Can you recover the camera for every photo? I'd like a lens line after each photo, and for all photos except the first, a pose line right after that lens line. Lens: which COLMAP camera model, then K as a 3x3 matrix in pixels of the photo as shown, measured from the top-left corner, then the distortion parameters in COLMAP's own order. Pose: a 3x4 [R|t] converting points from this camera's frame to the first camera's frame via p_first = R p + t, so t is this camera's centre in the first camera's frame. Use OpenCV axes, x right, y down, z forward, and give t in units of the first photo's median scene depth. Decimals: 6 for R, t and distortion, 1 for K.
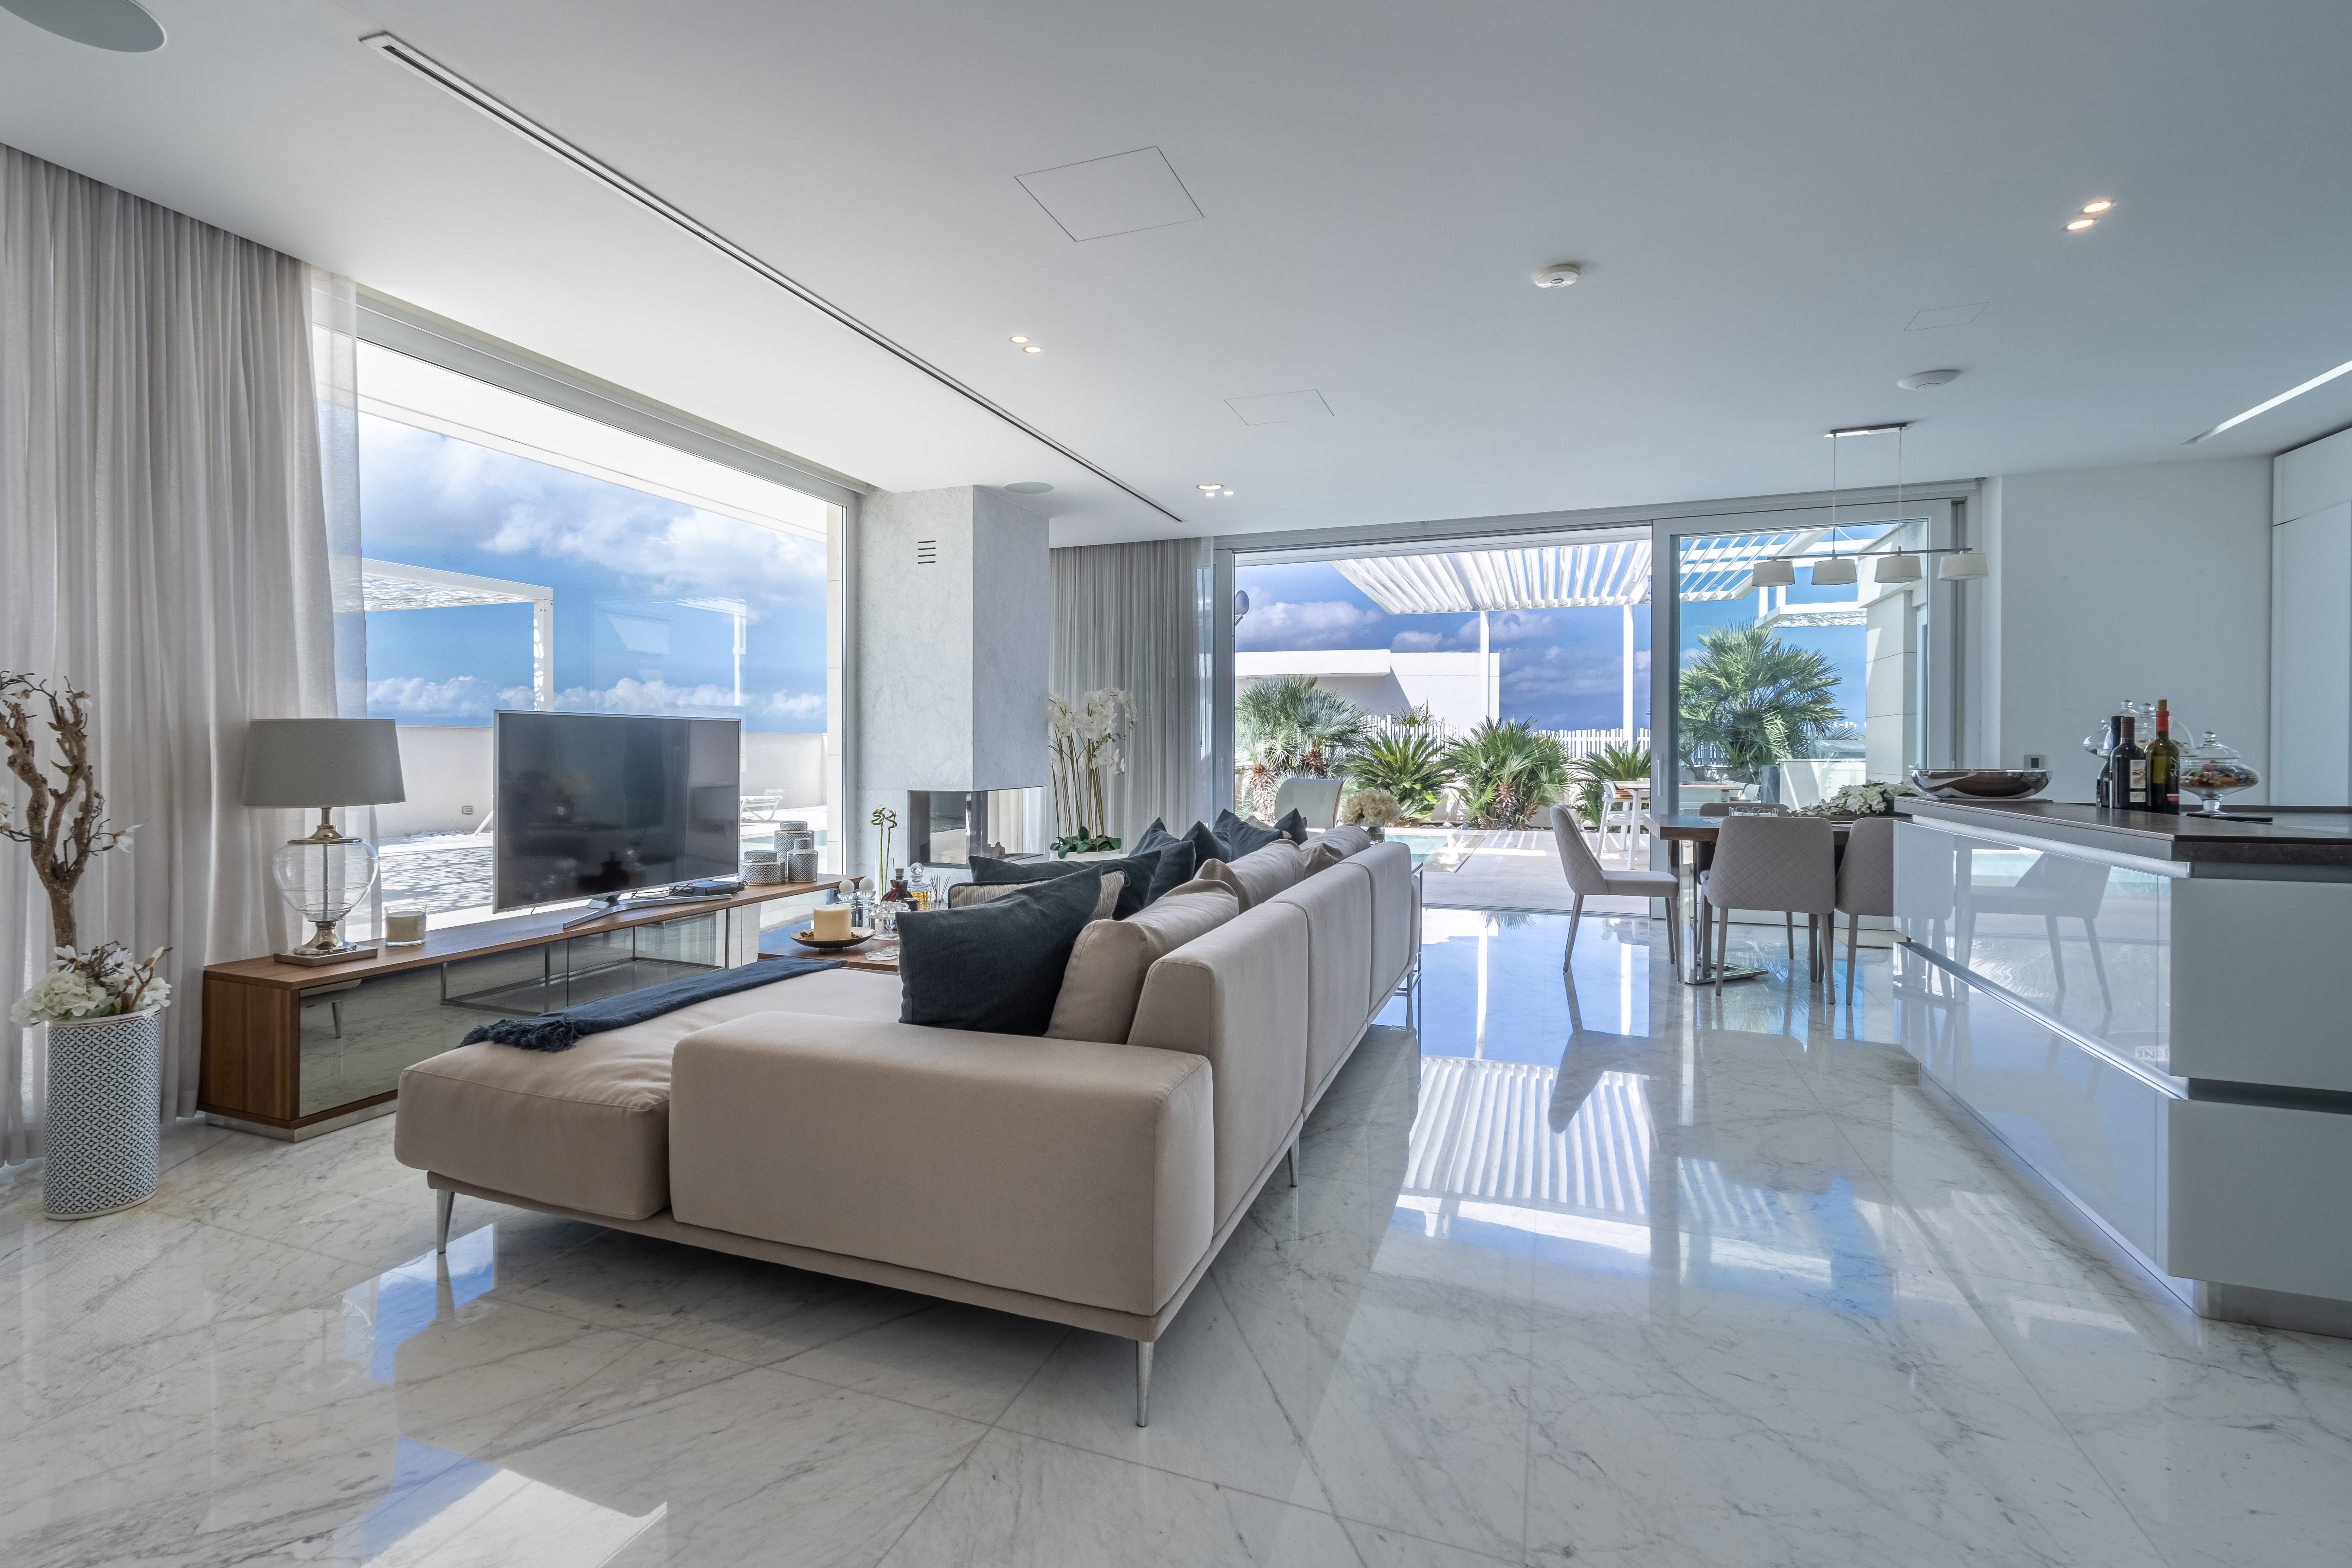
lens RADIAL K [[1090.0, 0, 1115.7], [0, 1090.0, 760.9], [0, 0, 1]] dist [-0.000880, 0.001897]
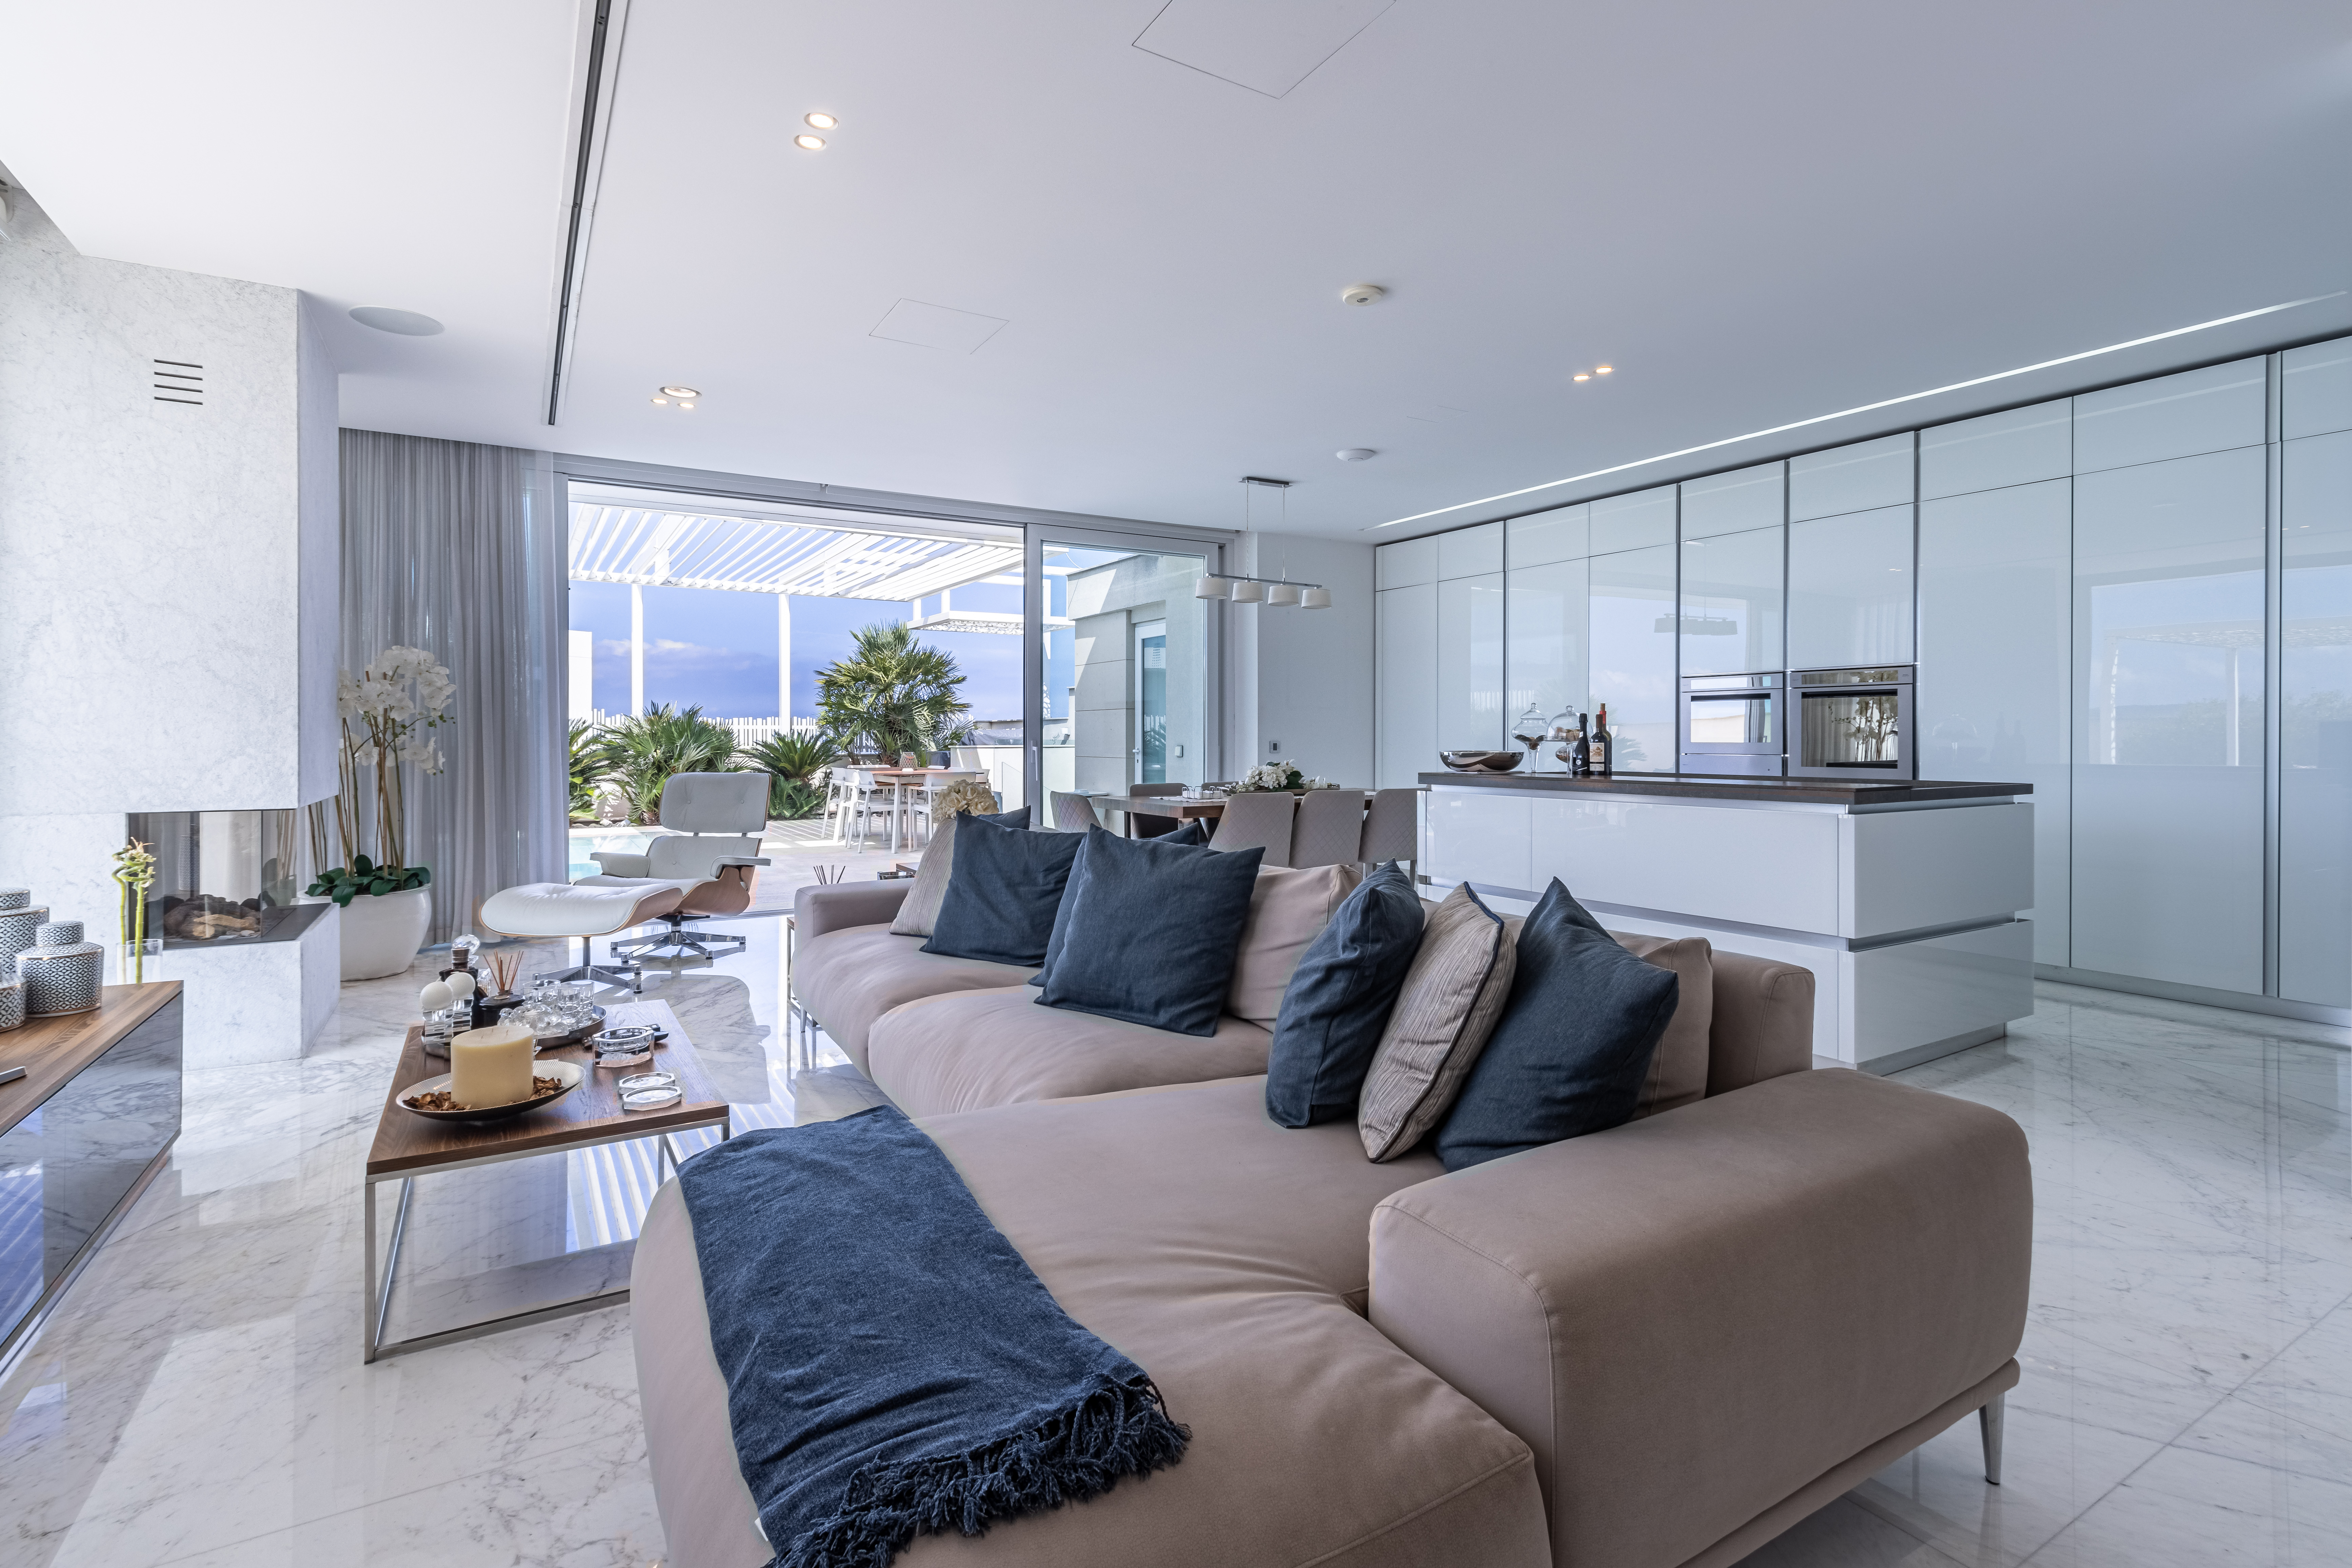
lens RADIAL K [[1090.0, 0, 1142.2], [0, 1090.0, 743.9], [0, 0, 1]] dist [-0.000880, 0.001897]
pose [[0.617532, -0.005647, 0.786525, -0.360950], [0.009643, 0.999953, -0.000392, -0.002878], [-0.786486, 0.007827, 0.617558, 0.319108]]
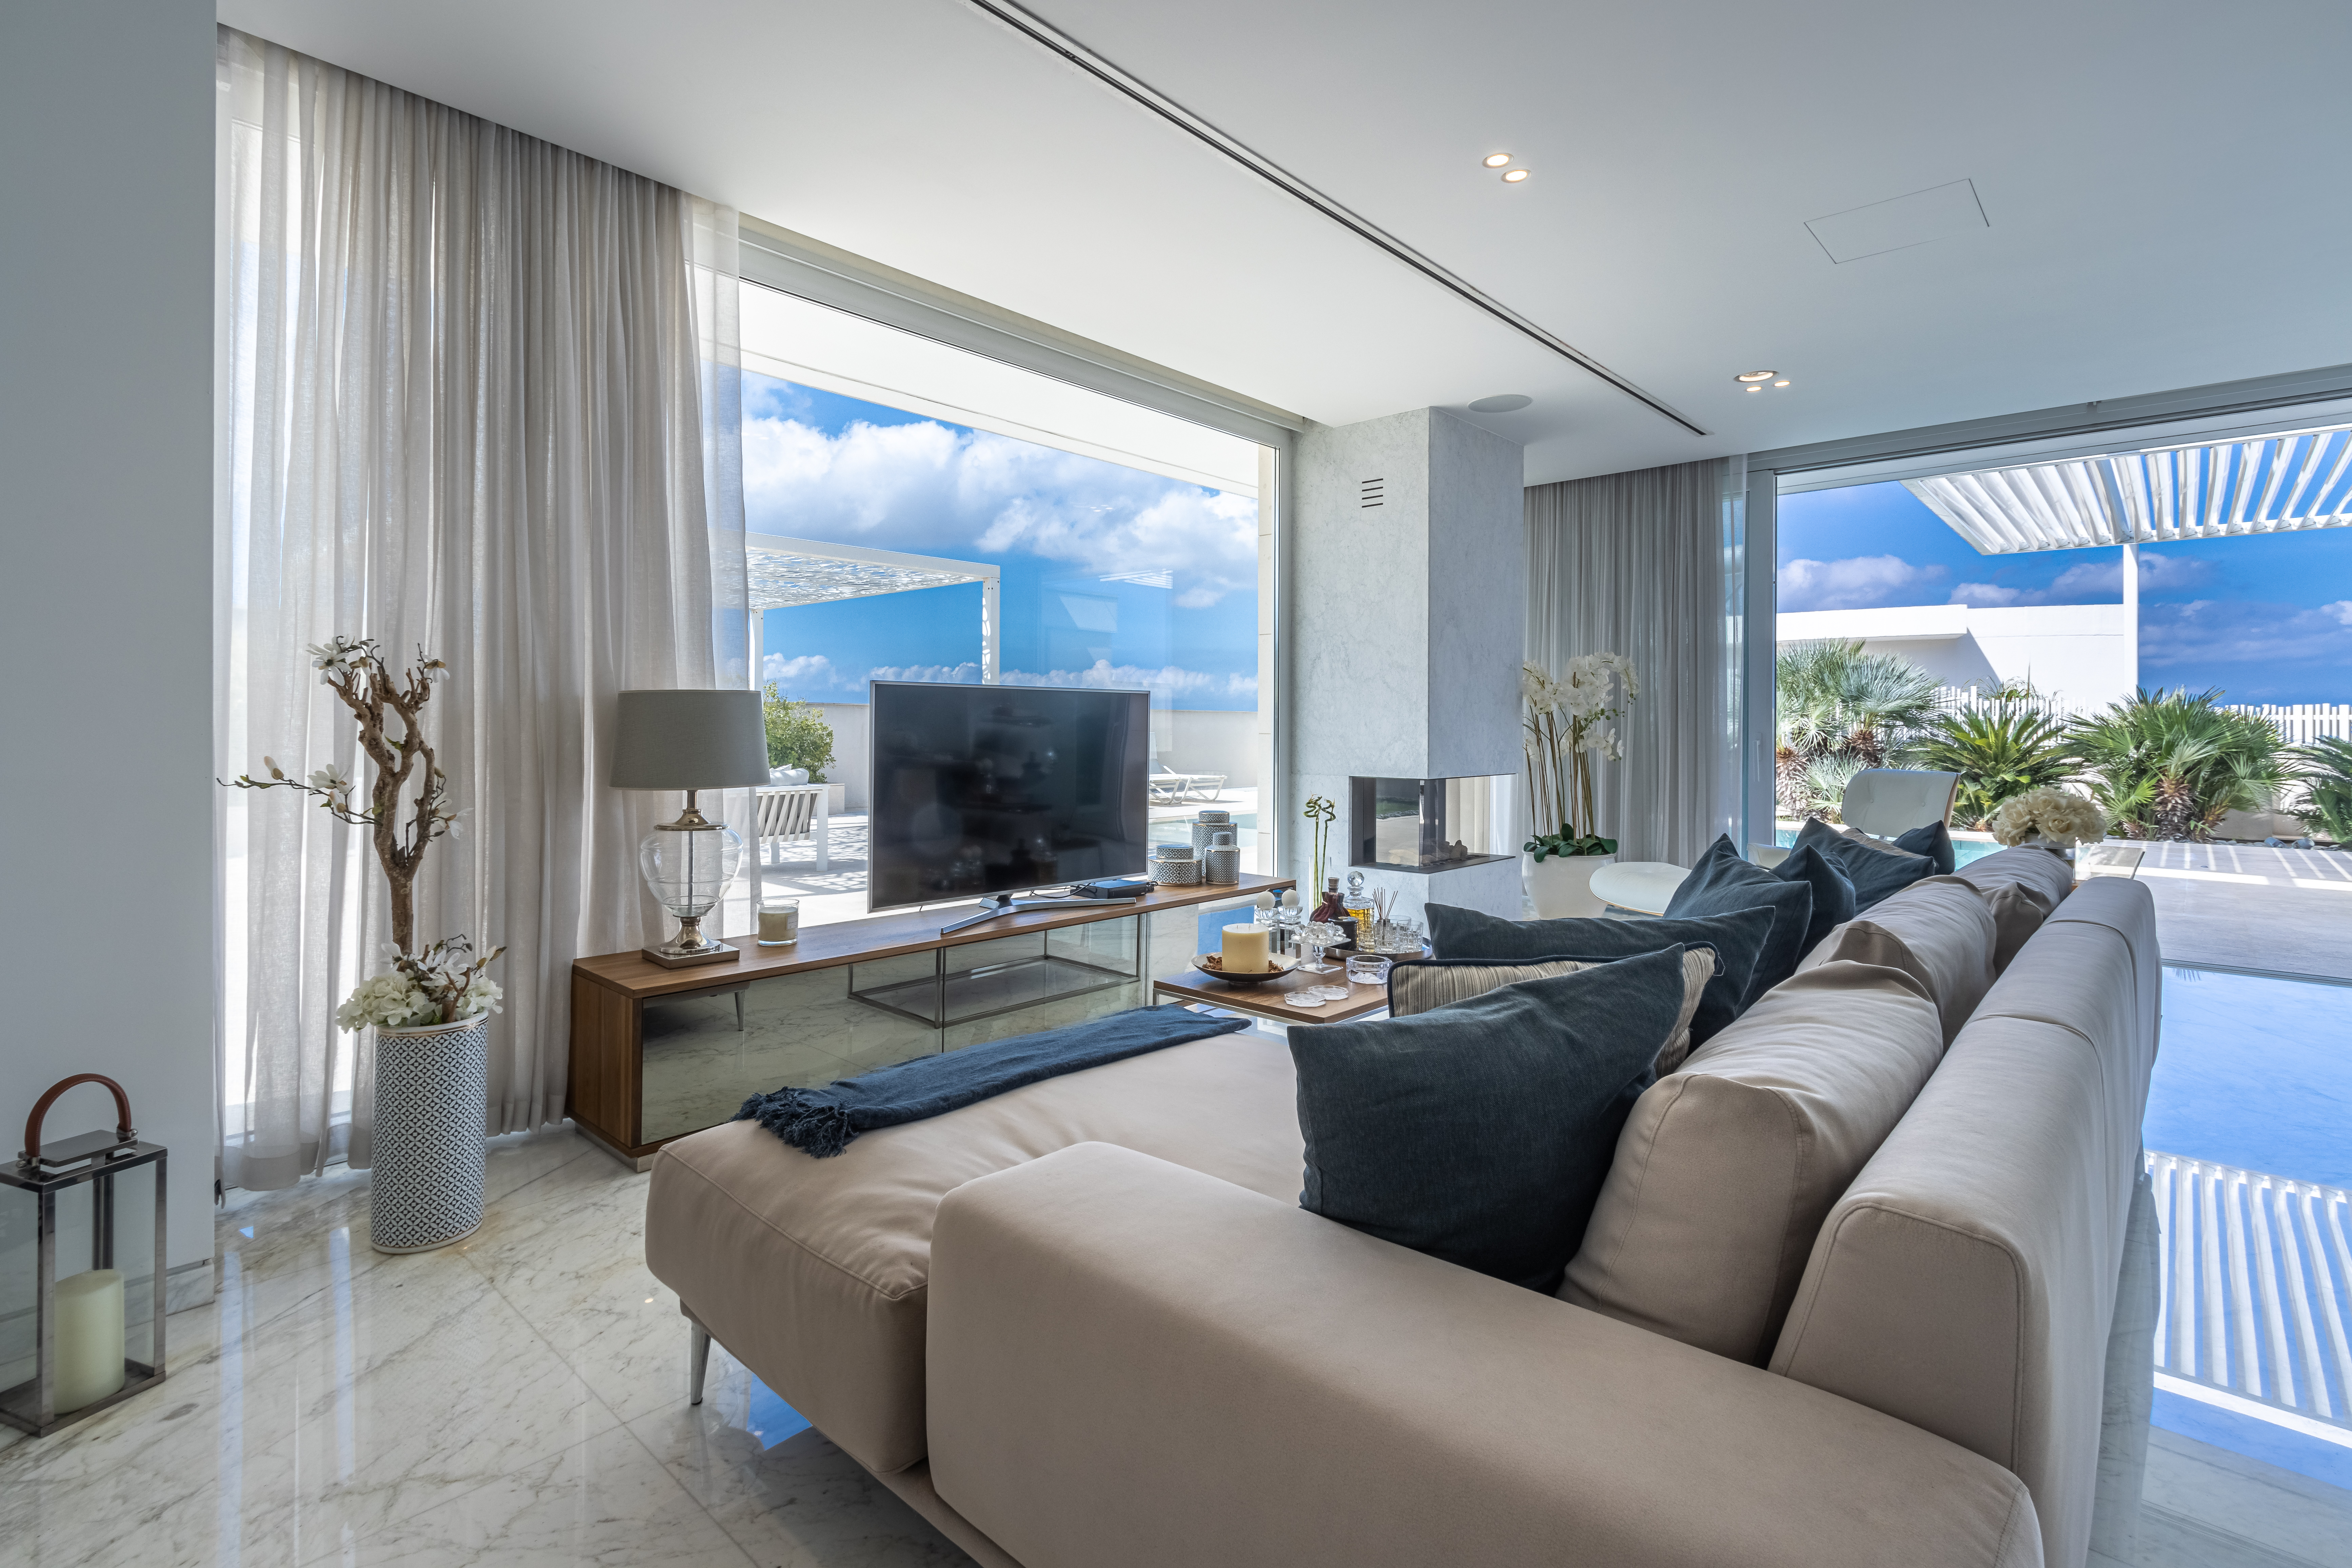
lens RADIAL K [[1090.0, 0, 1146.7], [0, 1090.0, 723.9], [0, 0, 1]] dist [-0.000880, 0.001897]
pose [[0.928156, 0.002137, -0.372185, -0.025482], [-0.007628, 0.999883, -0.013282, -0.001238], [0.372113, 0.015167, 0.928063, 0.181916]]
